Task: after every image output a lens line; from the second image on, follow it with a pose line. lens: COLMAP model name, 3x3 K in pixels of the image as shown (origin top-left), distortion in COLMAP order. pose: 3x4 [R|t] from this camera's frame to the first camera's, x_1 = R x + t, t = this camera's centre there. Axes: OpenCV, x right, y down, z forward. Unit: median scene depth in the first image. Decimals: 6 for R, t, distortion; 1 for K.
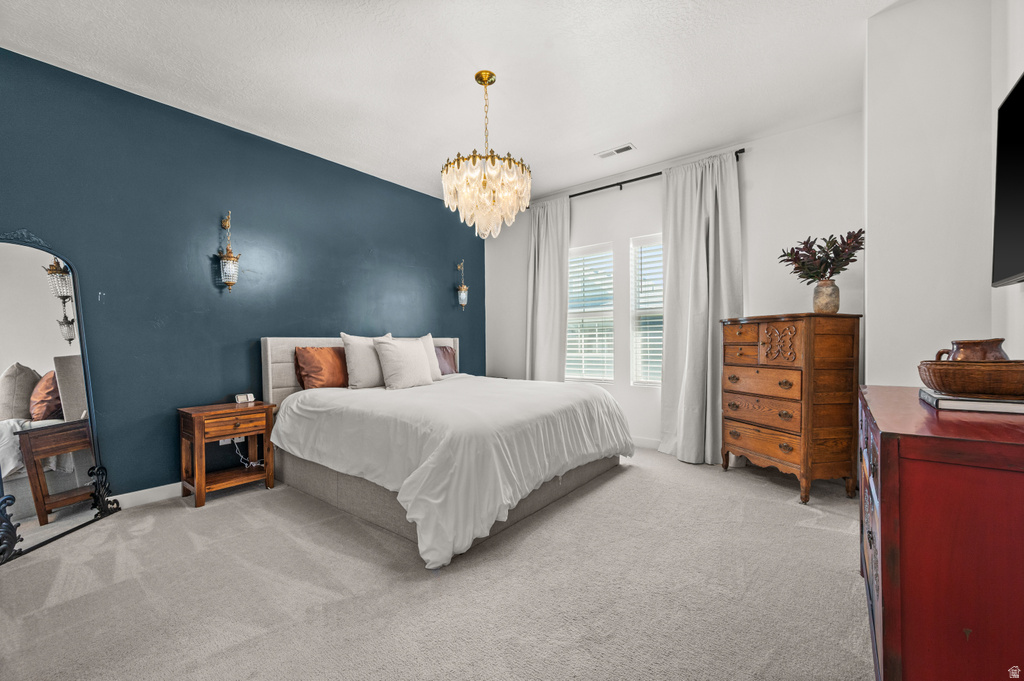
lens RADIAL K [[408.3, 0, 515.8], [0, 408.3, 344.5], [0, 0, 1]] dist [-0.001244, 0.000028]
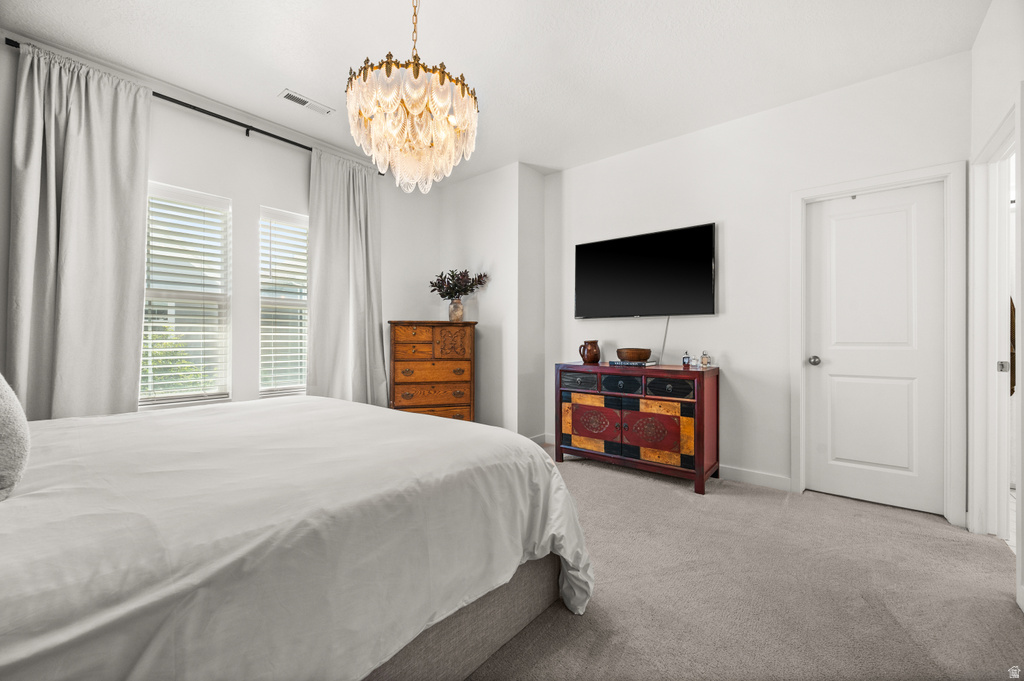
lens RADIAL K [[408.3, 0, 515.5], [0, 408.3, 340.8], [0, 0, 1]] dist [-0.001244, 0.000028]
pose [[0.040278, 0.000643, 0.999188, -0.681421], [-0.002492, 0.999997, -0.000543, -0.006676], [-0.999185, -0.002468, 0.040279, 0.699186]]
